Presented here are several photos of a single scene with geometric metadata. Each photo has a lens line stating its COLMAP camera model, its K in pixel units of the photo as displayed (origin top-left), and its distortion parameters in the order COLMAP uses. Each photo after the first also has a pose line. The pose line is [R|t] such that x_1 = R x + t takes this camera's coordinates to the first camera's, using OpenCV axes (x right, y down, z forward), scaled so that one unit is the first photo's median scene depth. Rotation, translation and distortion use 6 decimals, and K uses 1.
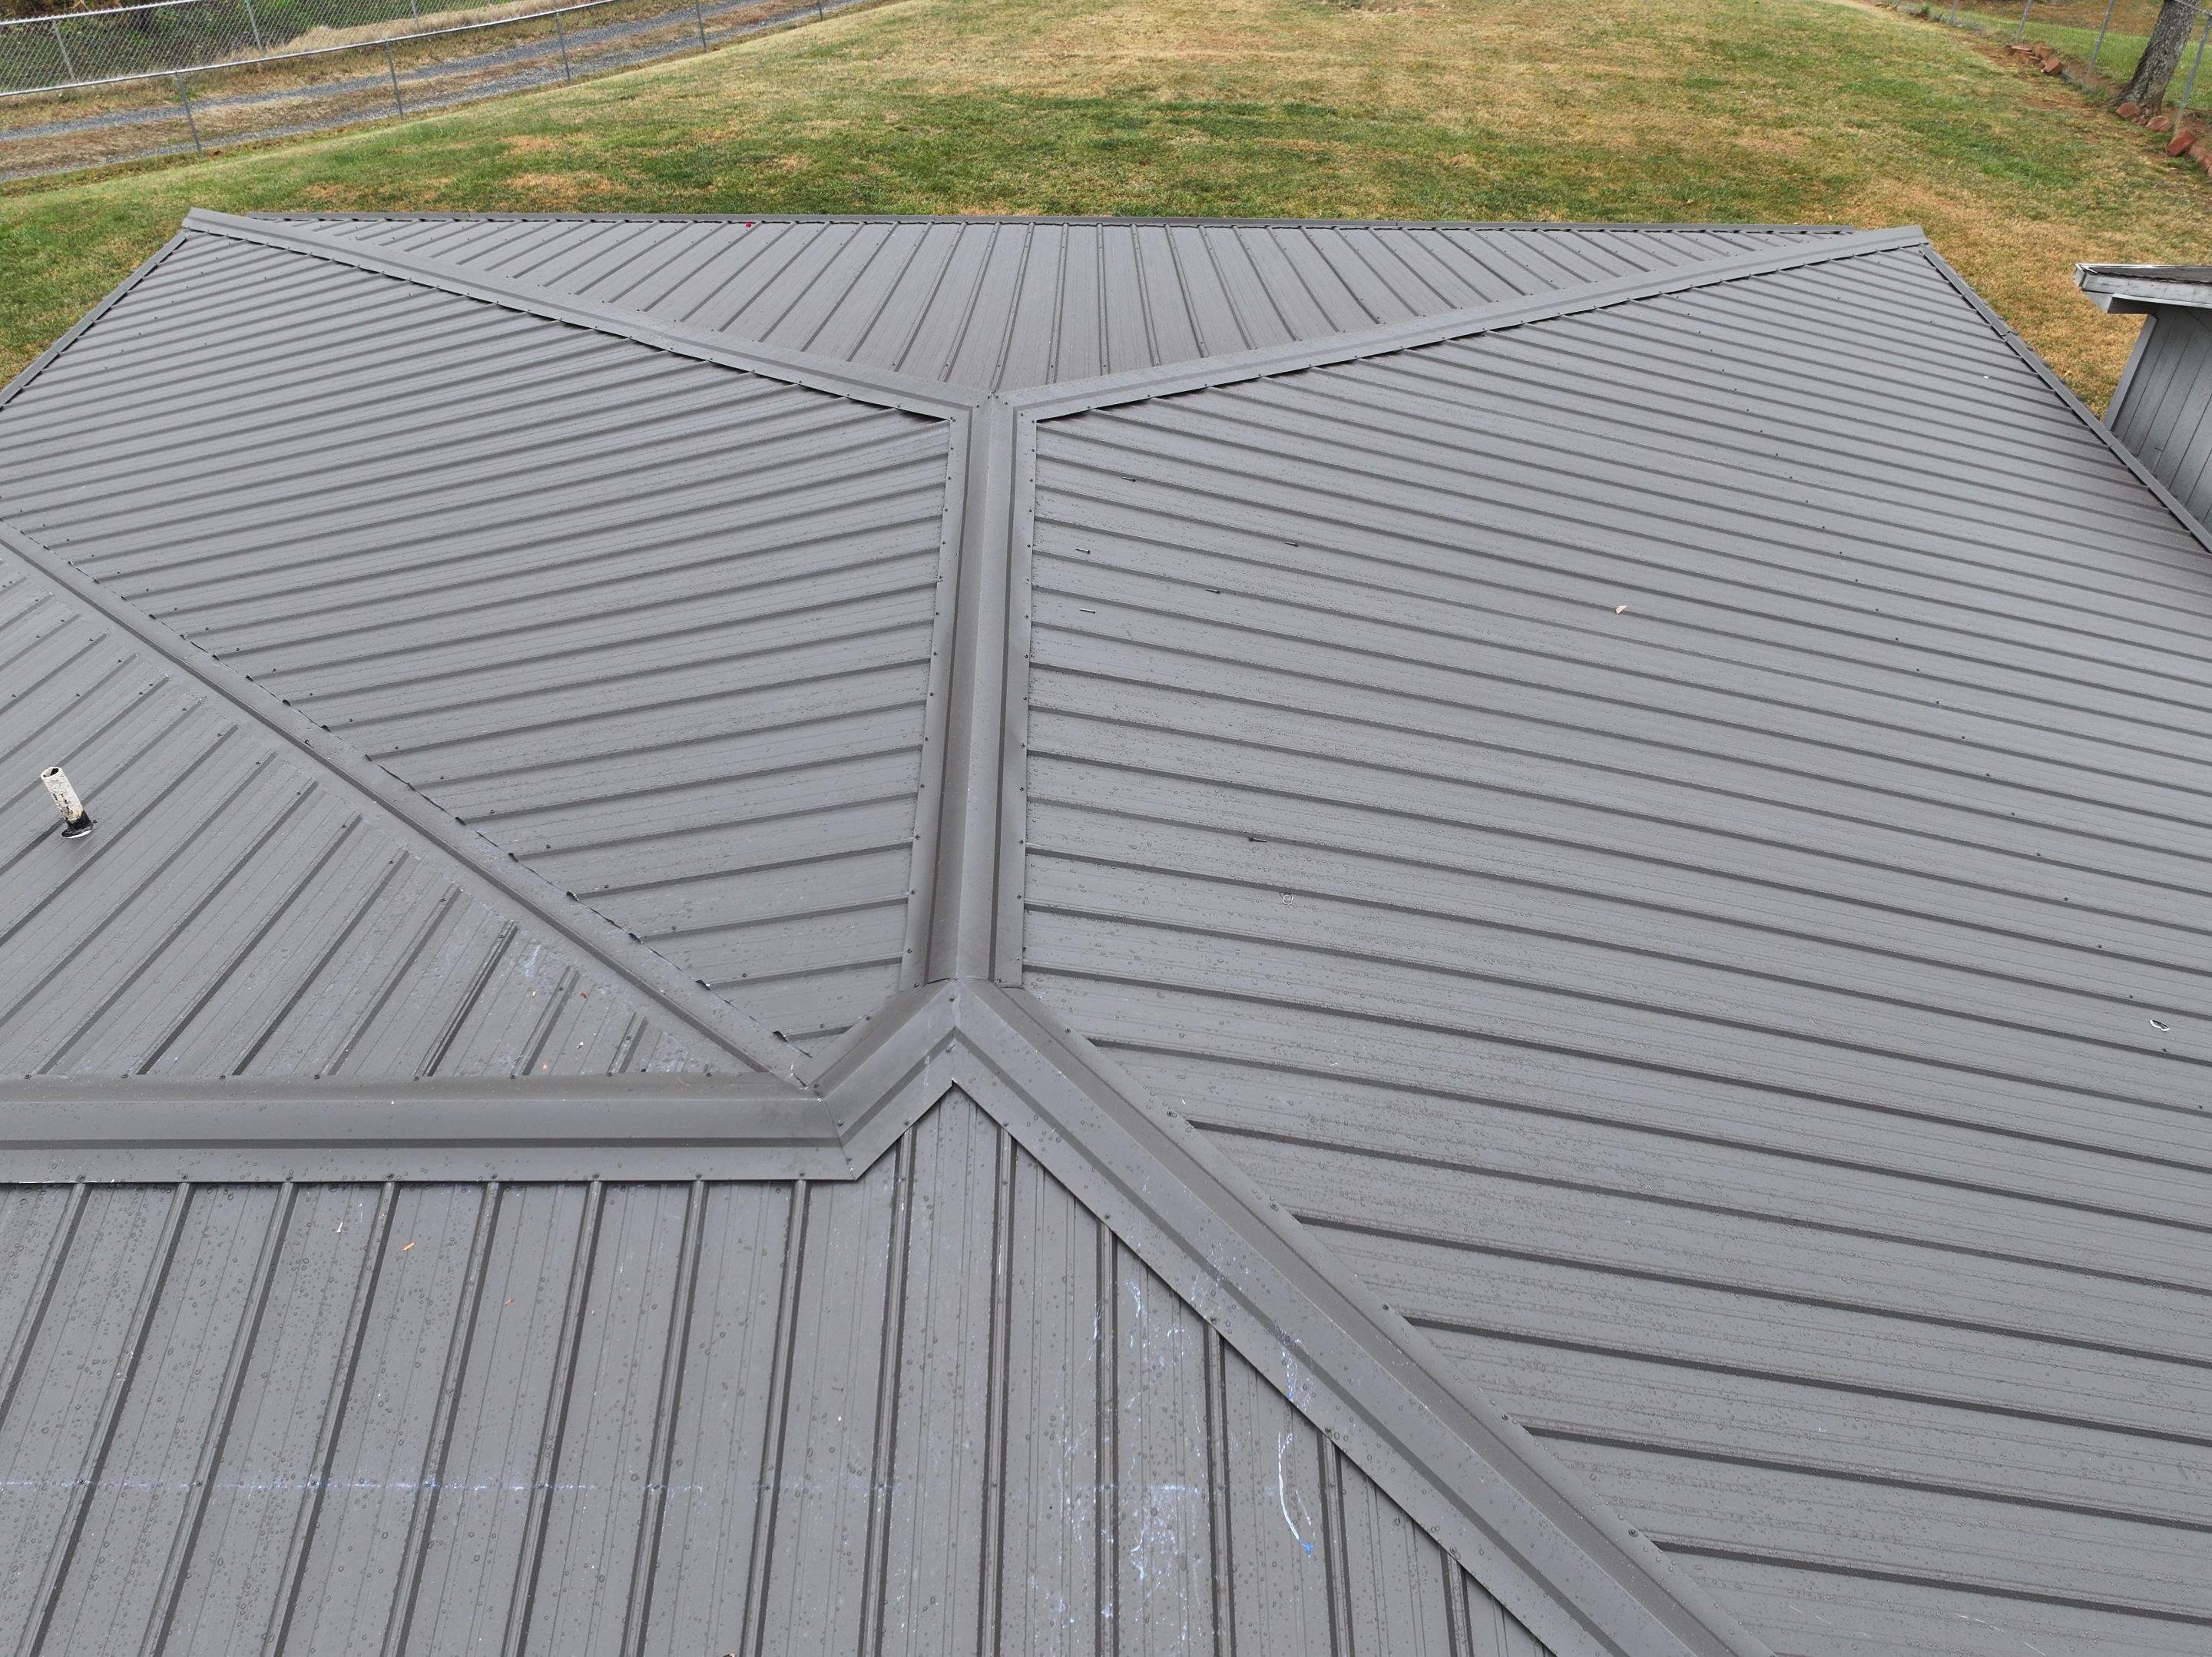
lens RADIAL K [[1772.0, 0, 1107.7], [0, 1772.0, 843.8], [0, 0, 1]] dist [0.000314, 0.013053]
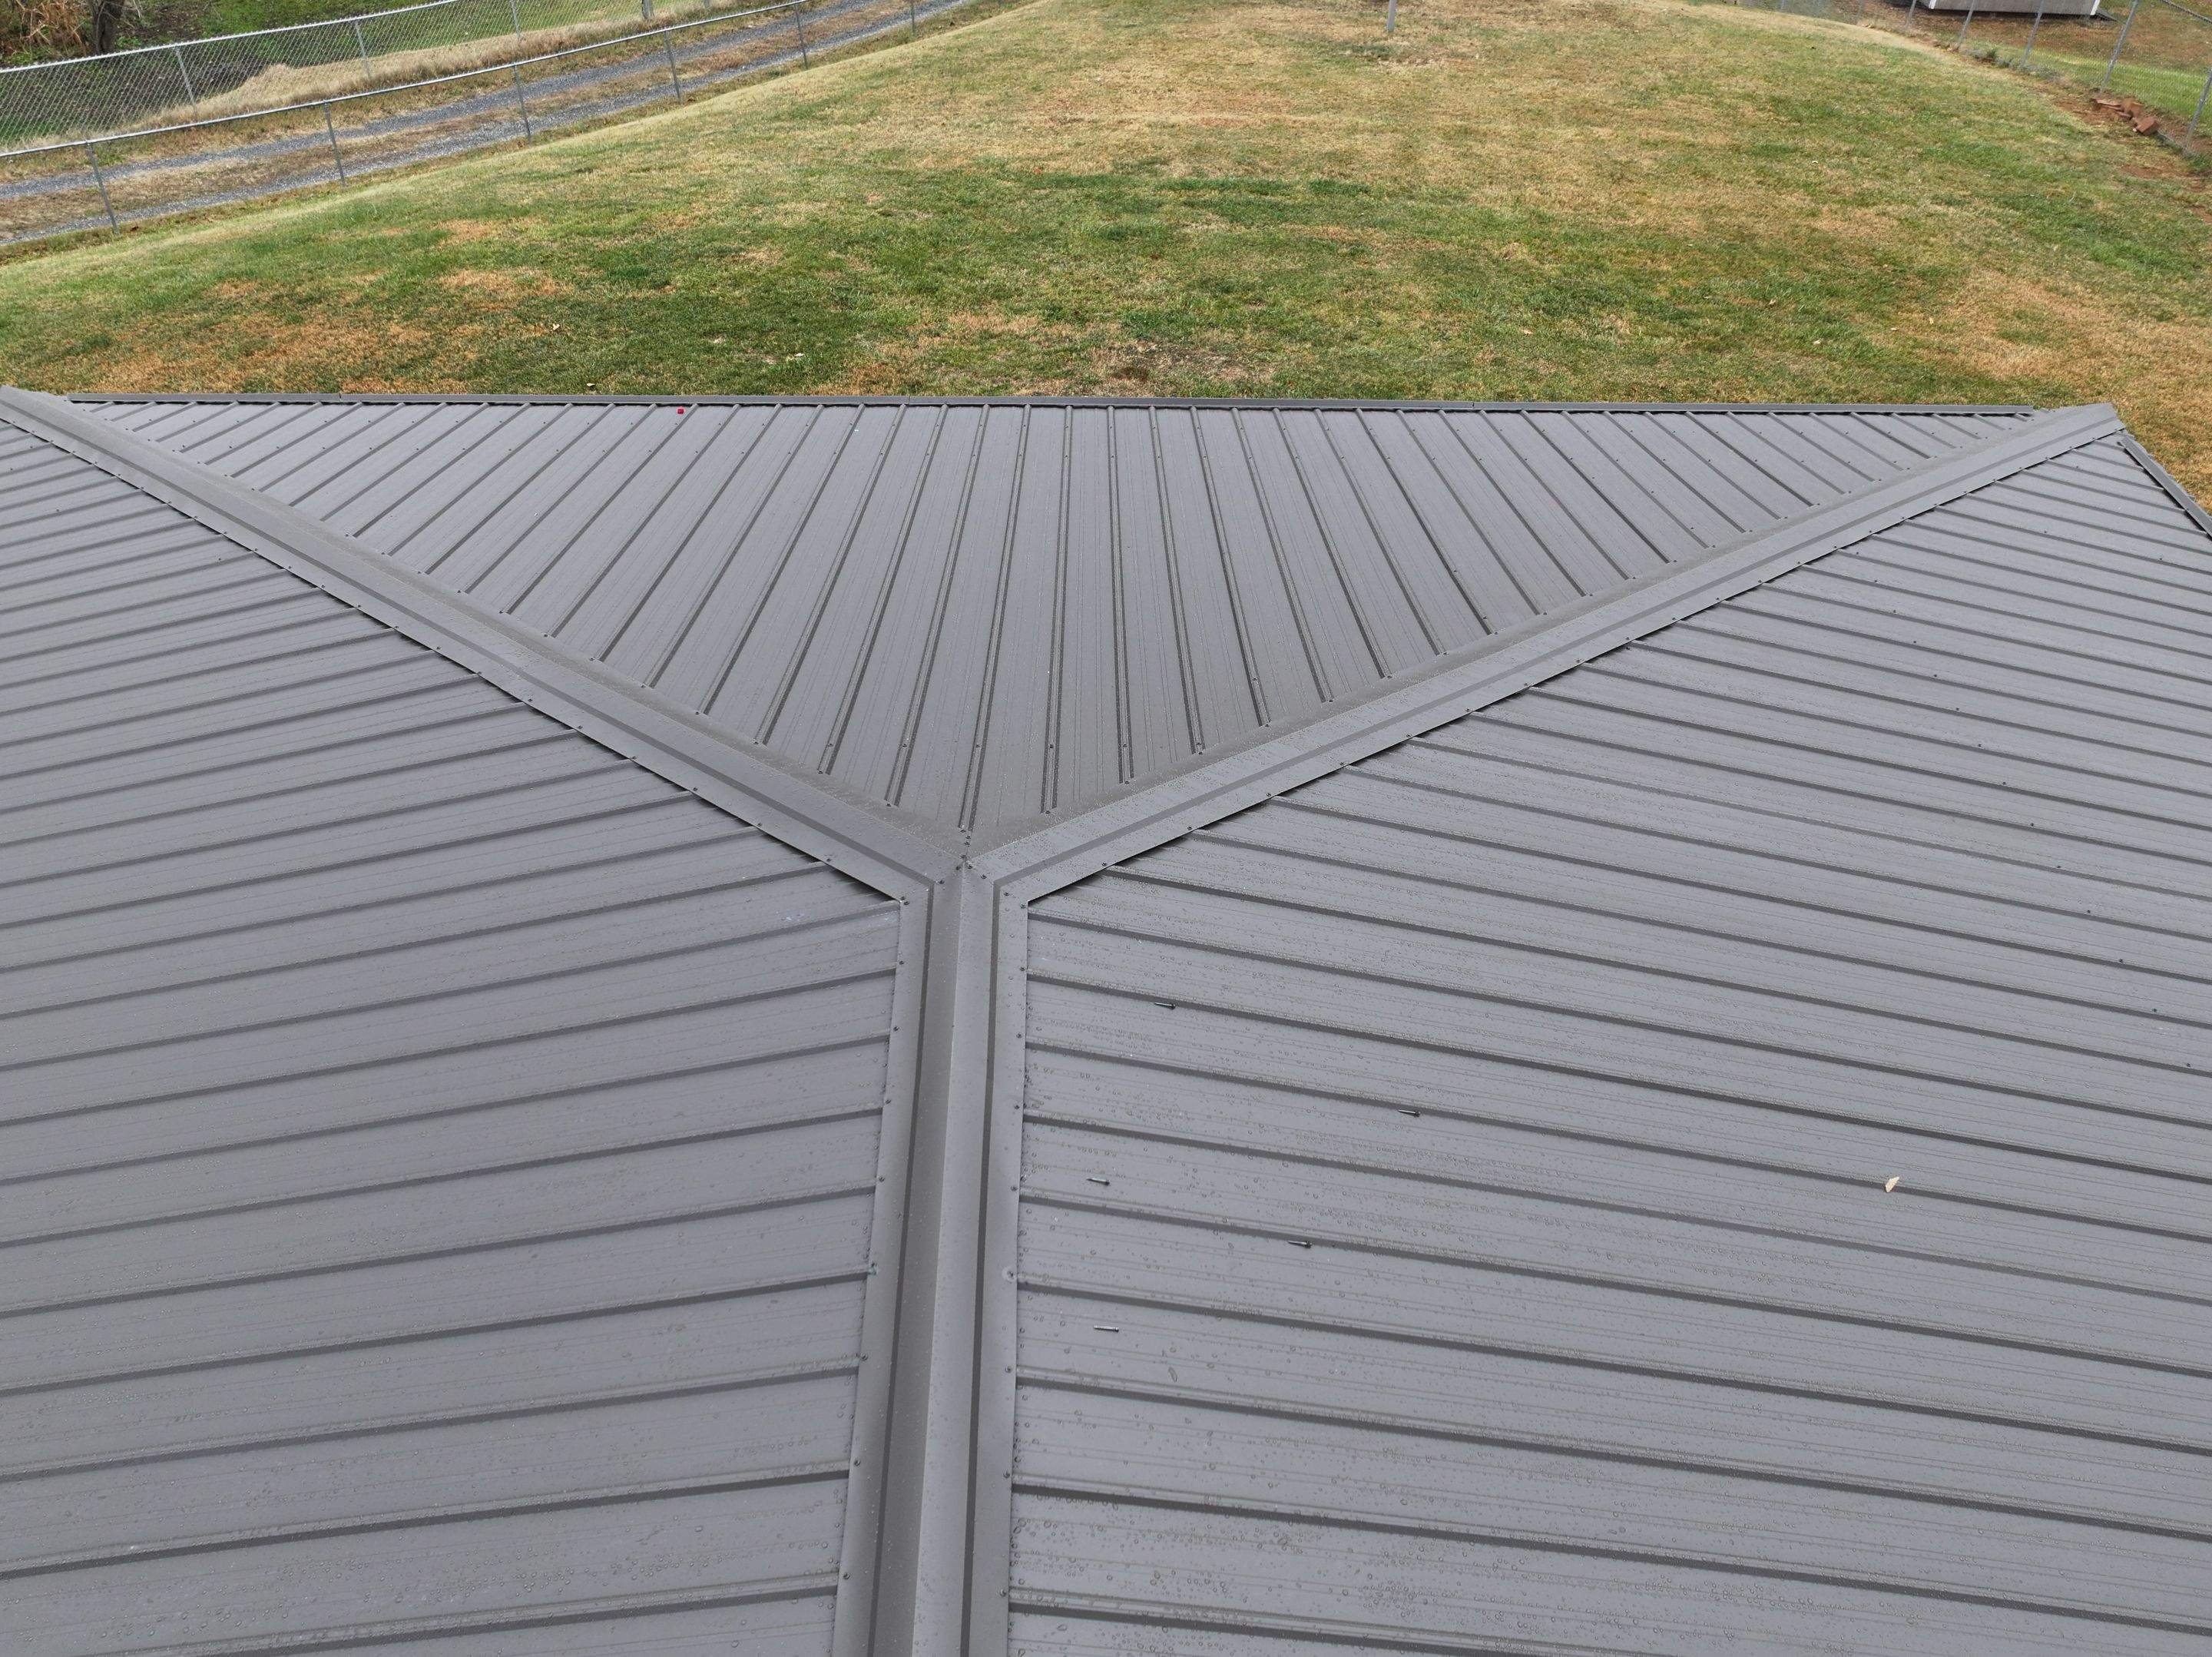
lens RADIAL K [[1772.0, 0, 1106.2], [0, 1772.0, 836.2], [0, 0, 1]] dist [0.000314, 0.013053]
pose [[0.999998, -0.000101, -0.001897, -0.002877], [0.000096, 0.999997, -0.002393, -0.085598], [0.001897, 0.002393, 0.999995, 0.104262]]
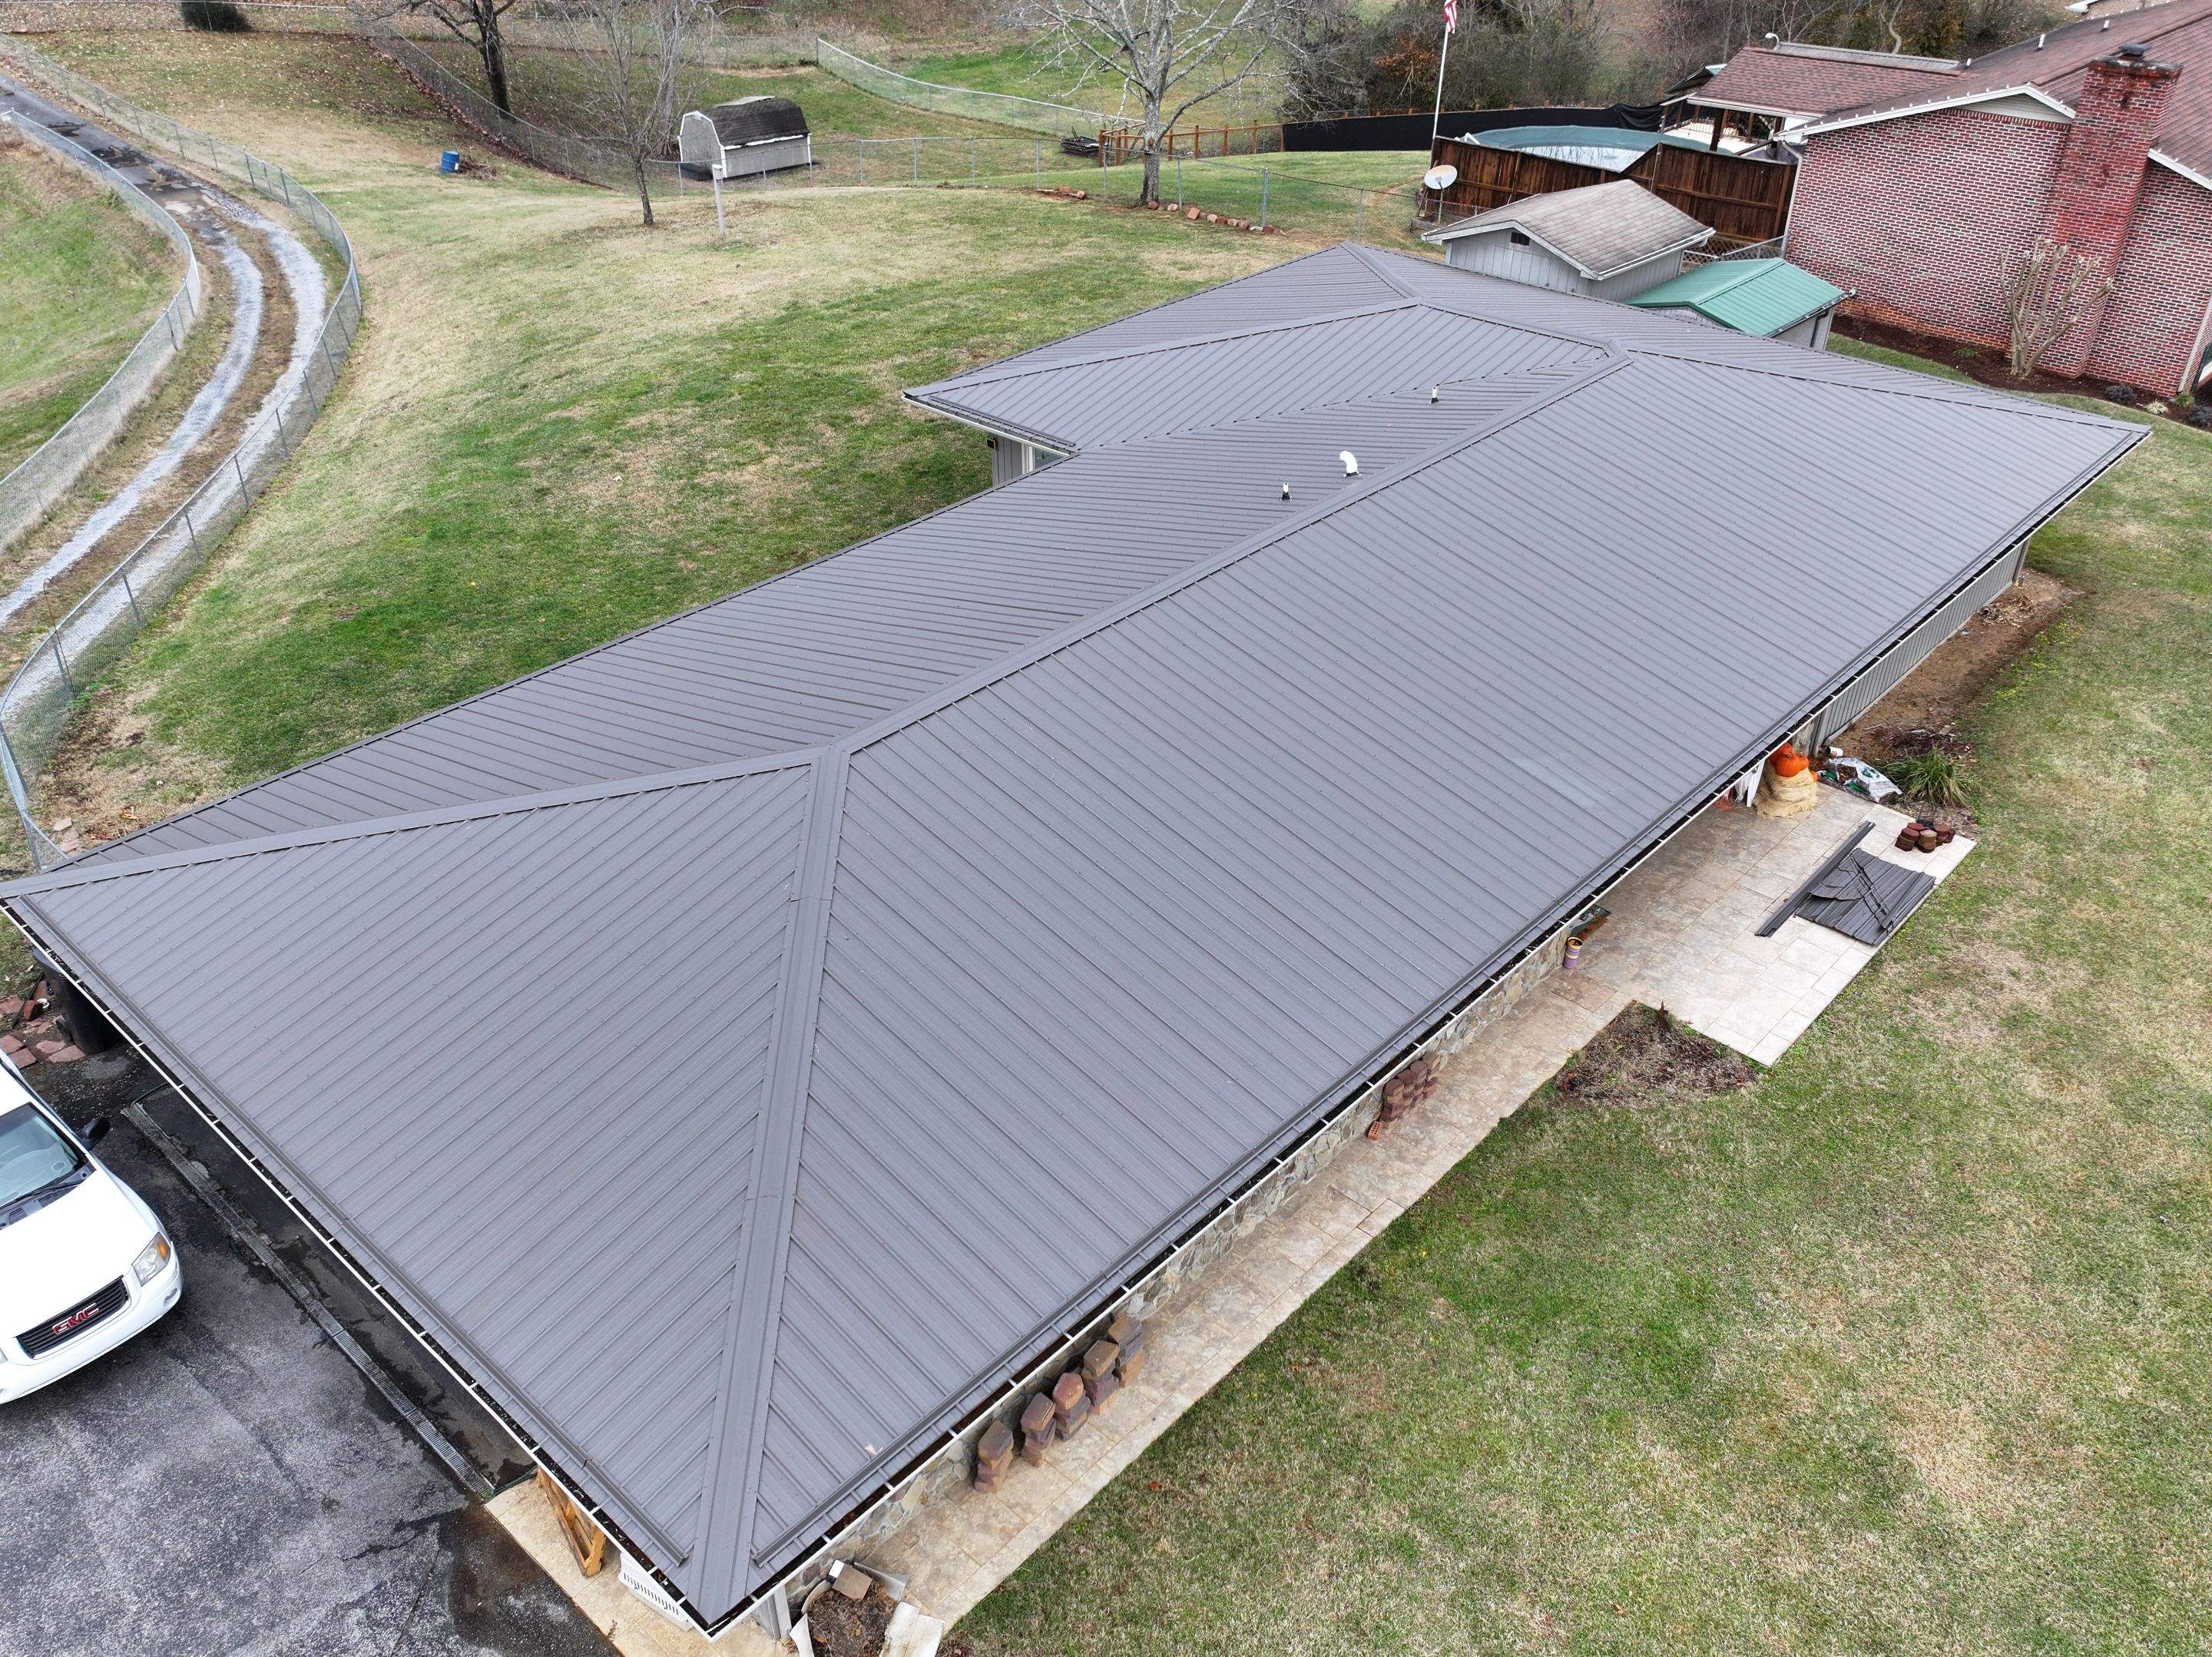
lens RADIAL K [[1772.0, 0, 1112.9], [0, 1772.0, 837.0], [0, 0, 1]] dist [0.000314, 0.013053]
pose [[0.679650, -0.415081, 0.604801, -1.128463], [0.470060, 0.879415, 0.075318, 0.062879], [-0.563134, 0.233102, 0.792807, -0.489156]]
